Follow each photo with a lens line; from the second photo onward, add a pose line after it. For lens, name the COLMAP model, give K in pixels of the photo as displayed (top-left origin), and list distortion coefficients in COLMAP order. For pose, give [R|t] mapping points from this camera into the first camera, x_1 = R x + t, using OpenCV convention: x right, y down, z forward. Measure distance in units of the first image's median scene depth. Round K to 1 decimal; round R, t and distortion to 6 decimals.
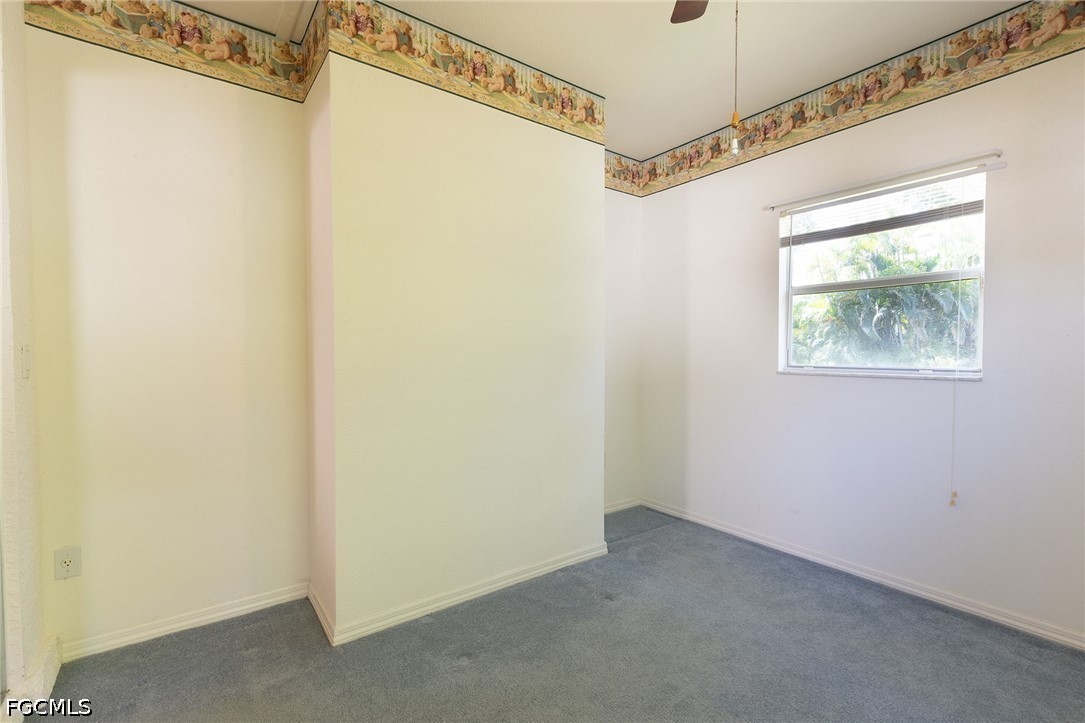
lens RADIAL K [[499.5, 0, 541.4], [0, 499.5, 357.3], [0, 0, 1]] dist [0.004888, -0.001082]
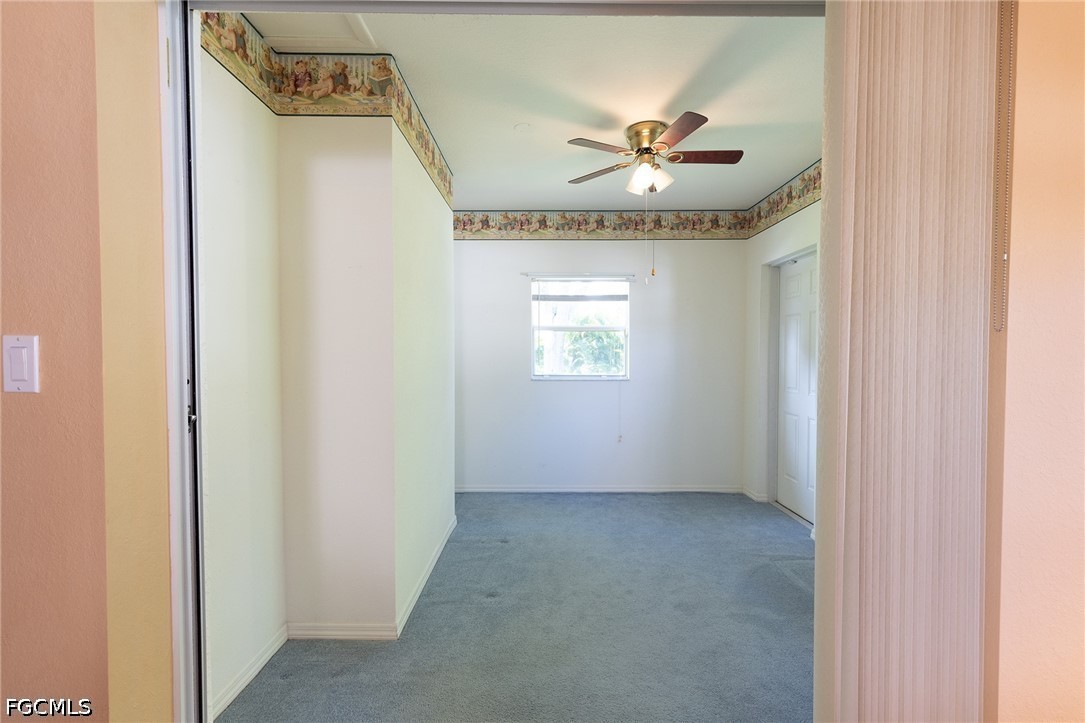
lens RADIAL K [[485.4, 0, 543.1], [0, 485.4, 365.1], [0, 0, 1]] dist [0.004455, -0.000846]
pose [[0.565533, 0.004777, 0.824712, -0.911602], [0.009846, 0.999873, -0.012542, 0.004184], [-0.824667, 0.015213, 0.565414, 0.126724]]
